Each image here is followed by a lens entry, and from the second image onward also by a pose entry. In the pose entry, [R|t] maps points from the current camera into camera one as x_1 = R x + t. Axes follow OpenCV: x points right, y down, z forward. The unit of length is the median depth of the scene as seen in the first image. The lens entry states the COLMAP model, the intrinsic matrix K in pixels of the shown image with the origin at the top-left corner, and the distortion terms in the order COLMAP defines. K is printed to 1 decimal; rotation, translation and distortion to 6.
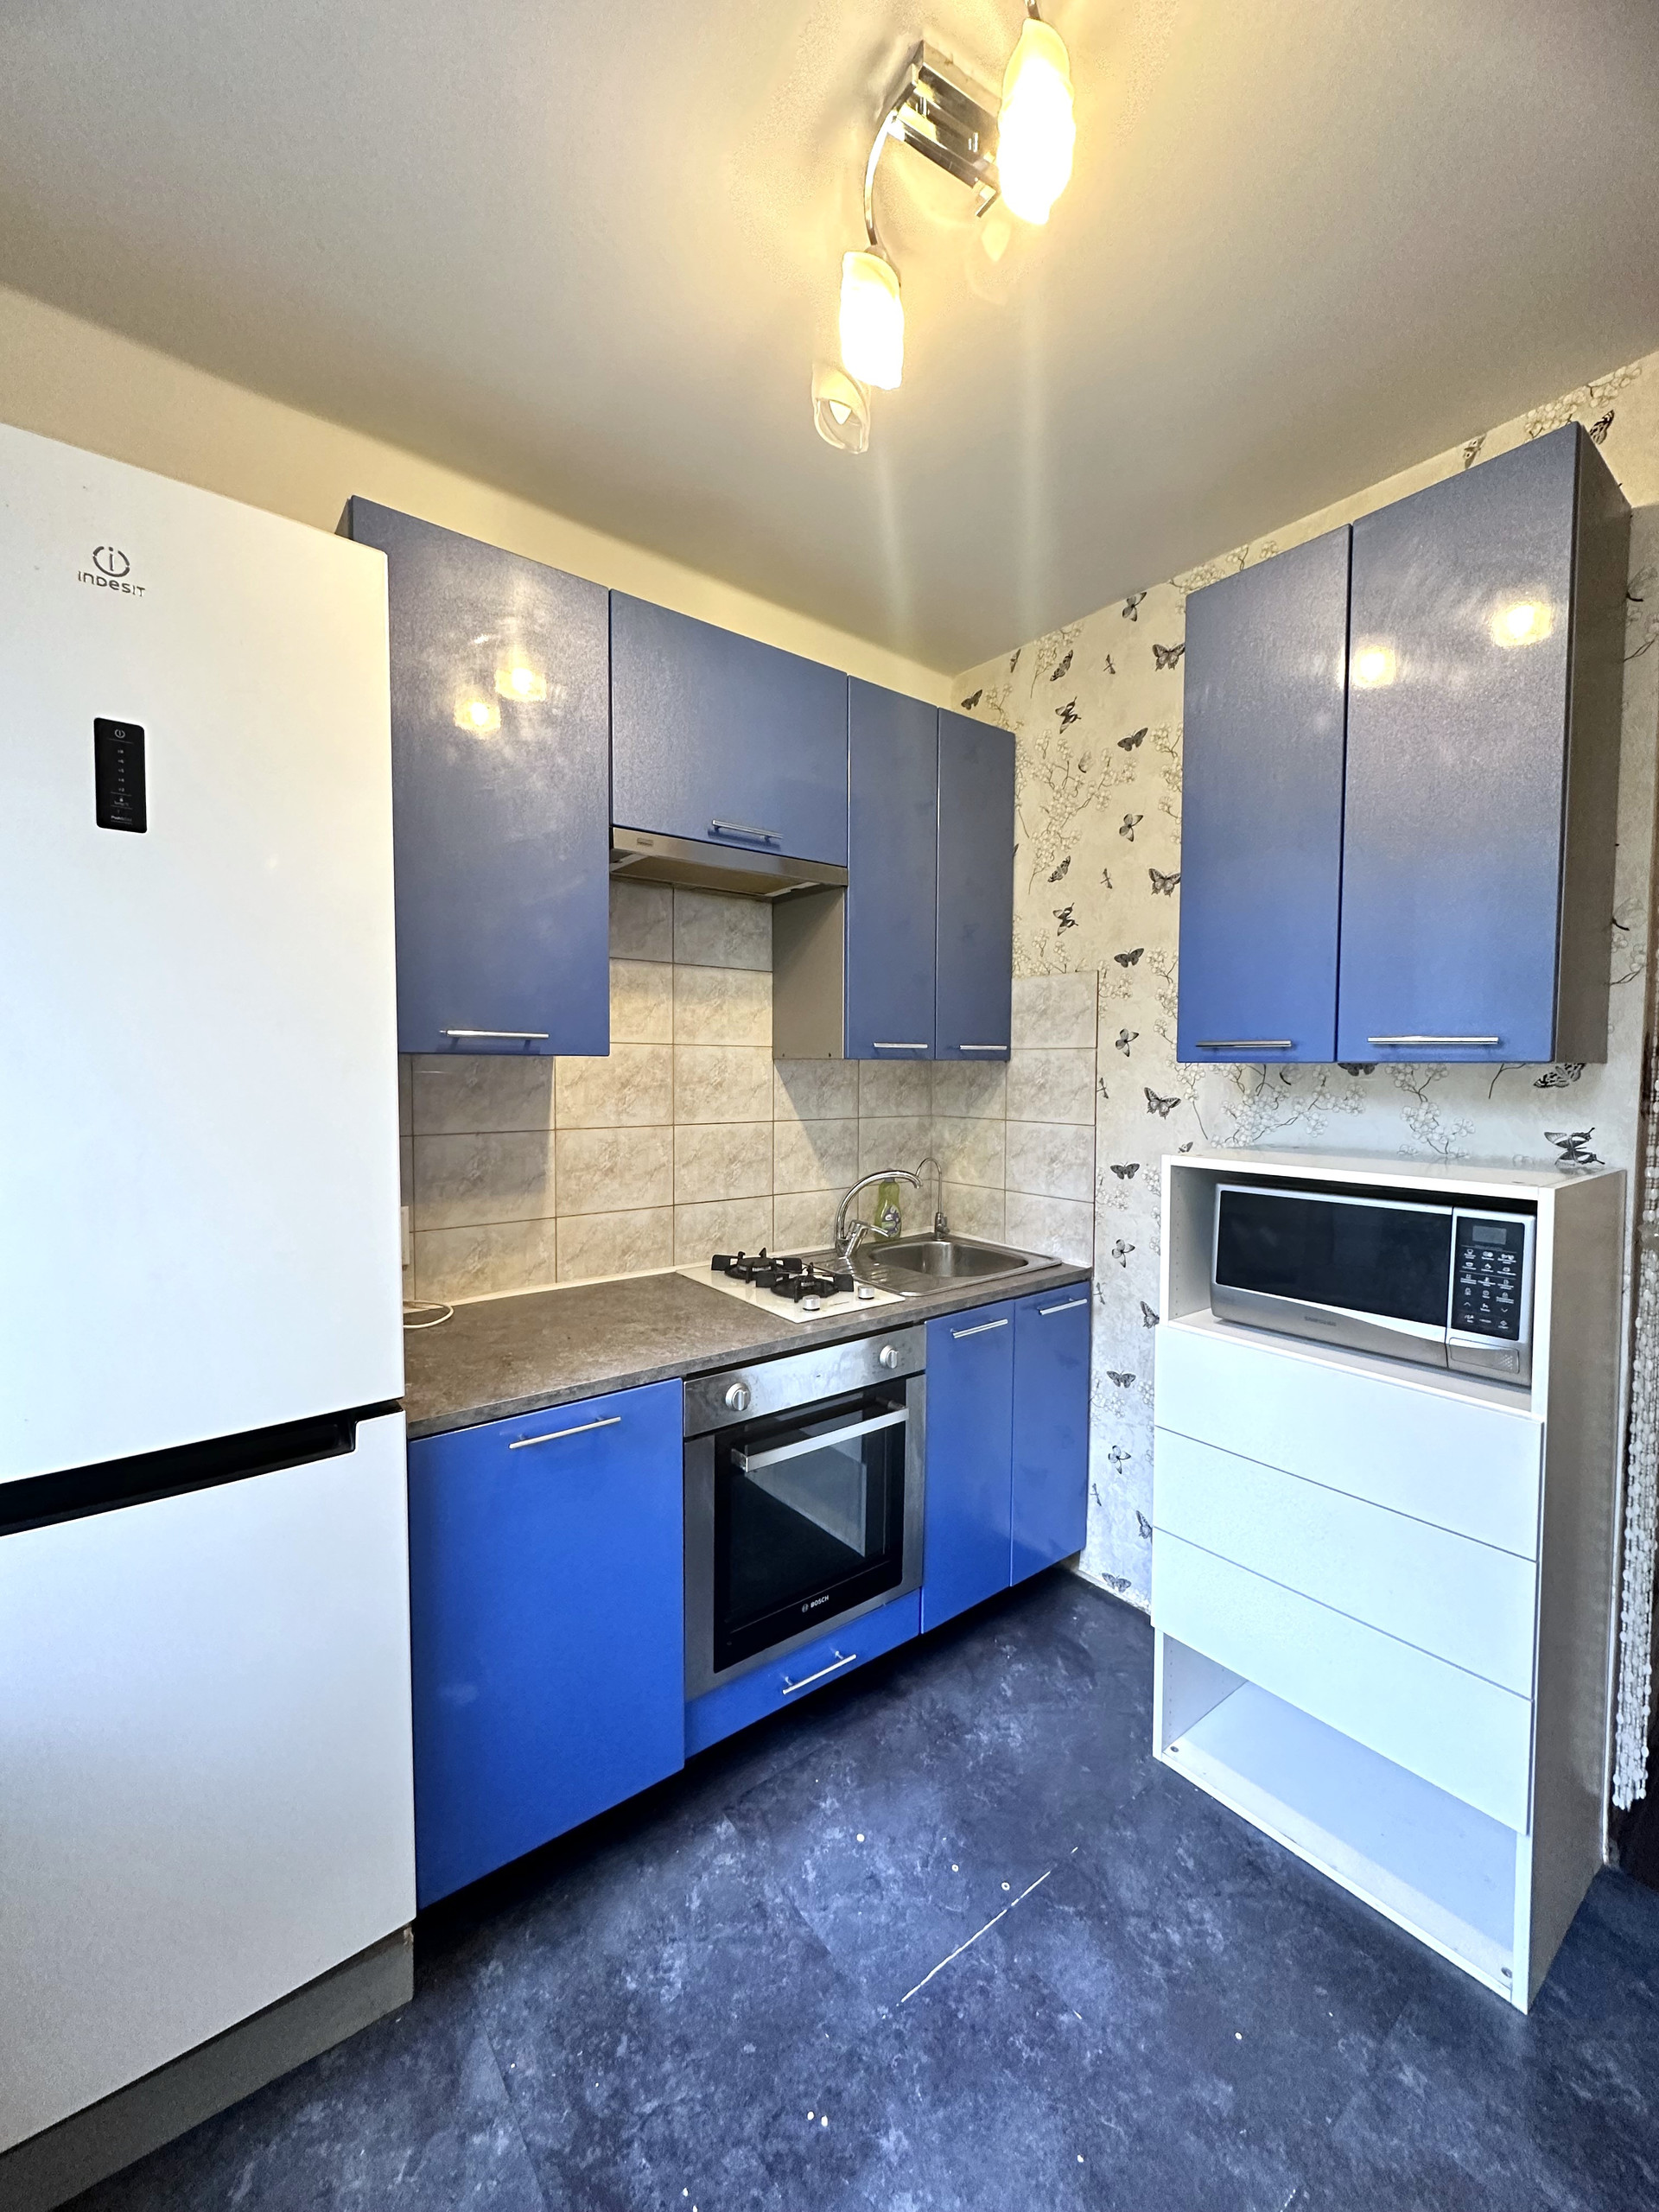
lens RADIAL K [[883.2, 0, 815.6], [0, 883.2, 1103.4], [0, 0, 1]] dist [0.000627, 0.000047]
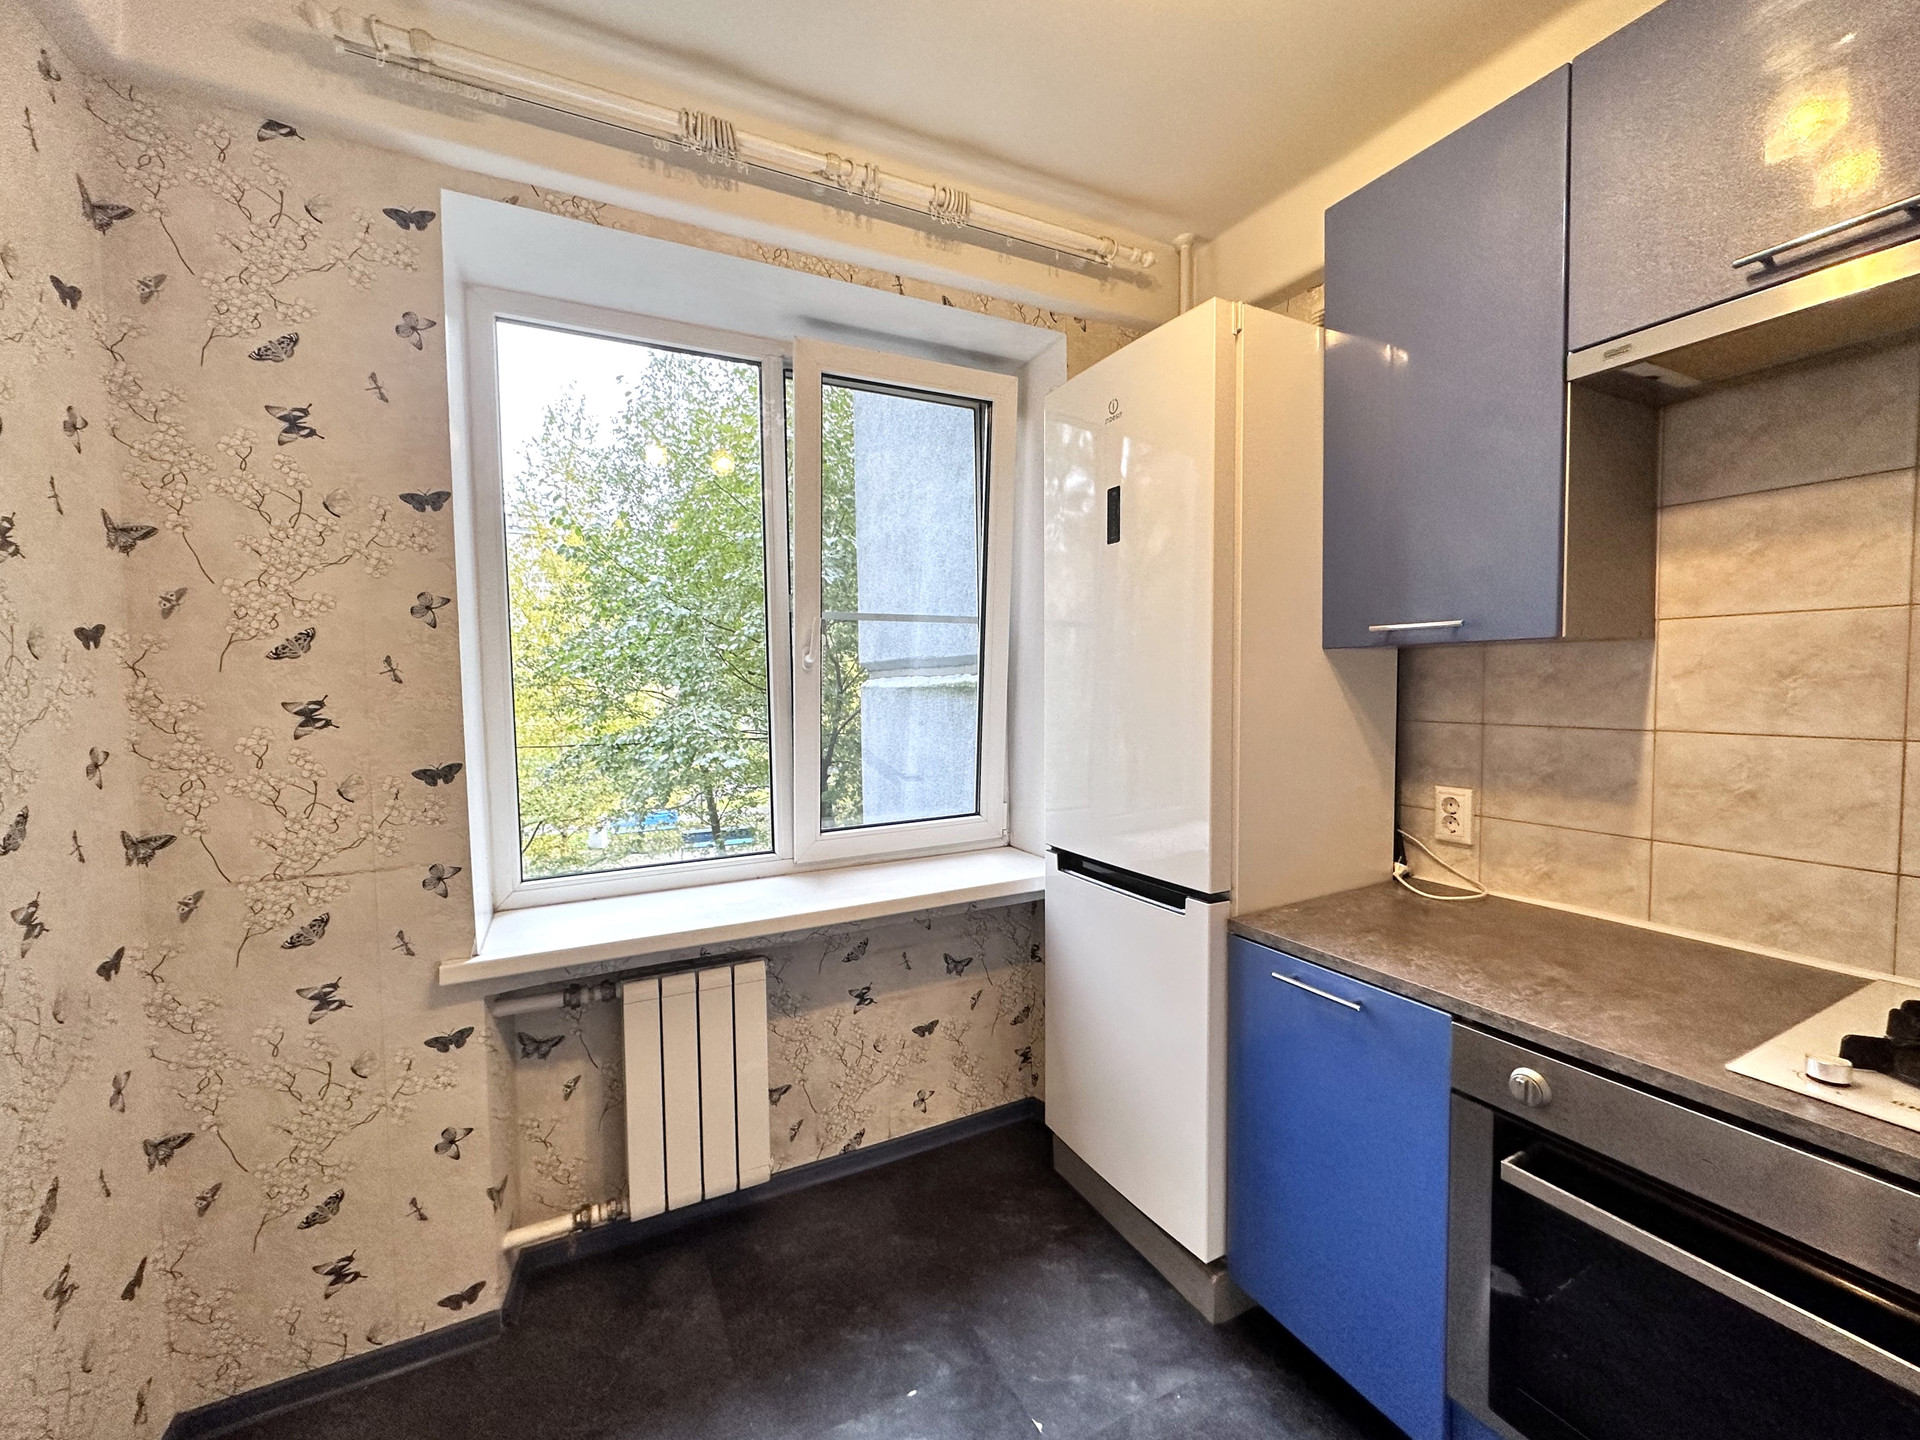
lens RADIAL K [[766.6, 0, 951.1], [0, 766.6, 713.6], [0, 0, 1]] dist [0.000627, 0.000047]
pose [[-0.174595, 0.040194, -0.983820, 0.582907], [-0.025223, 0.998656, 0.045276, -0.001386], [0.984317, 0.032720, -0.173346, 0.578486]]
